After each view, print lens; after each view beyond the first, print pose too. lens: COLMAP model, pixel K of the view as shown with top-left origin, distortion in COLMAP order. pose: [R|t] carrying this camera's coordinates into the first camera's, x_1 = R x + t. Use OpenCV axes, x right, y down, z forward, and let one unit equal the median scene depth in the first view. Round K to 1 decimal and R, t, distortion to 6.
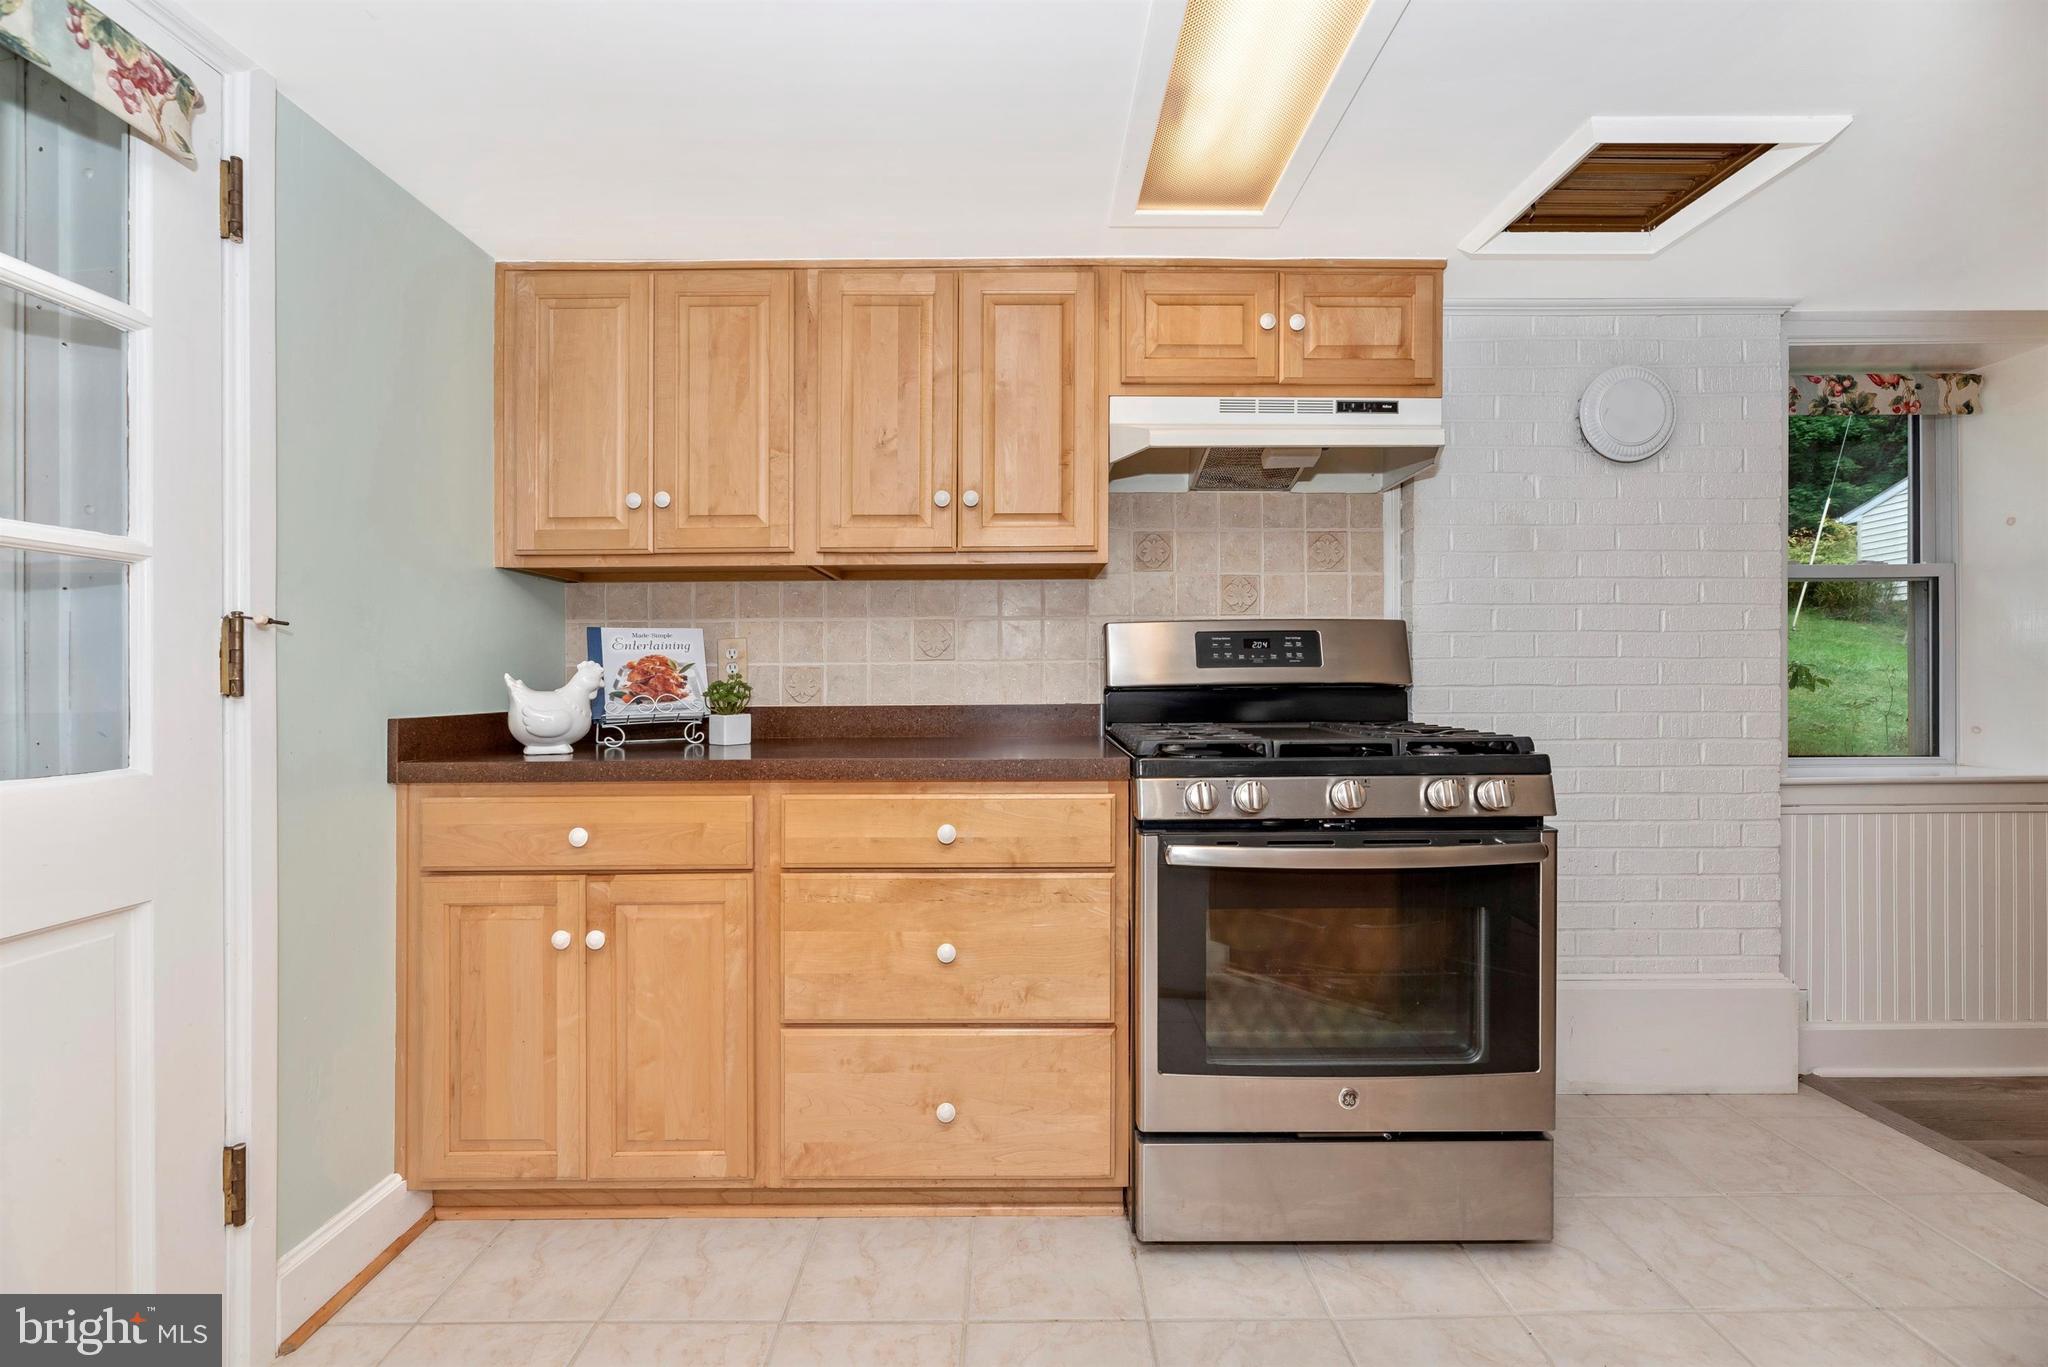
lens RADIAL K [[832.8, 0, 1026.0], [0, 832.8, 675.2], [0, 0, 1]] dist [0.002693, 0.000178]
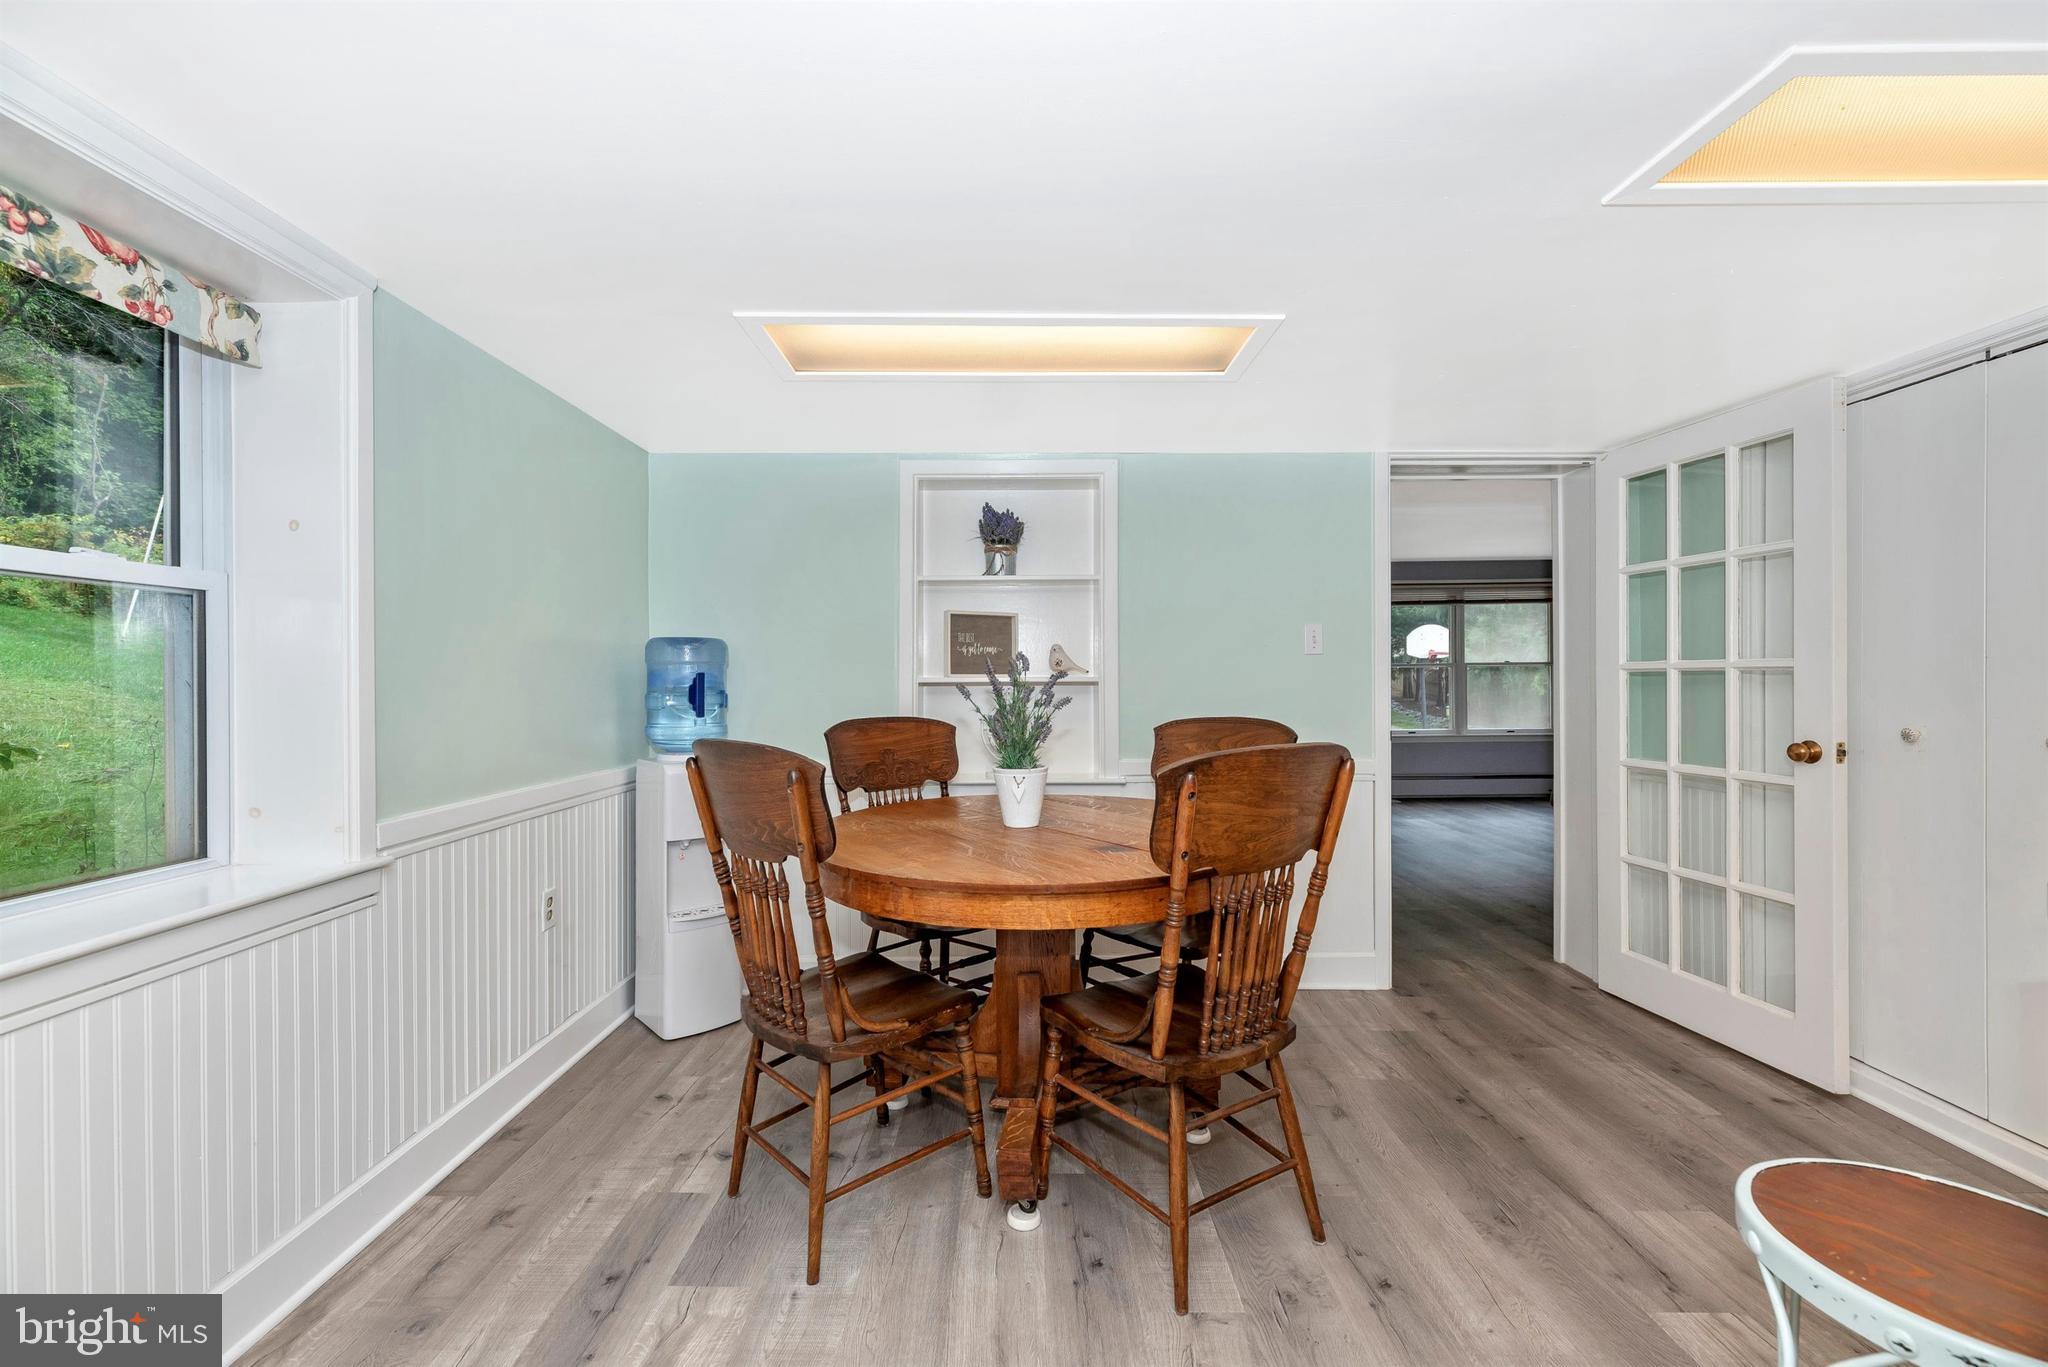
lens RADIAL K [[835.8, 0, 995.3], [0, 835.8, 686.7], [0, 0, 1]] dist [-0.001864, -0.000144]
pose [[0.030301, -0.003592, 0.999534, 0.456077], [0.000047, 0.999994, 0.003592, -0.044490], [-0.999541, -0.000062, 0.030301, 0.356908]]
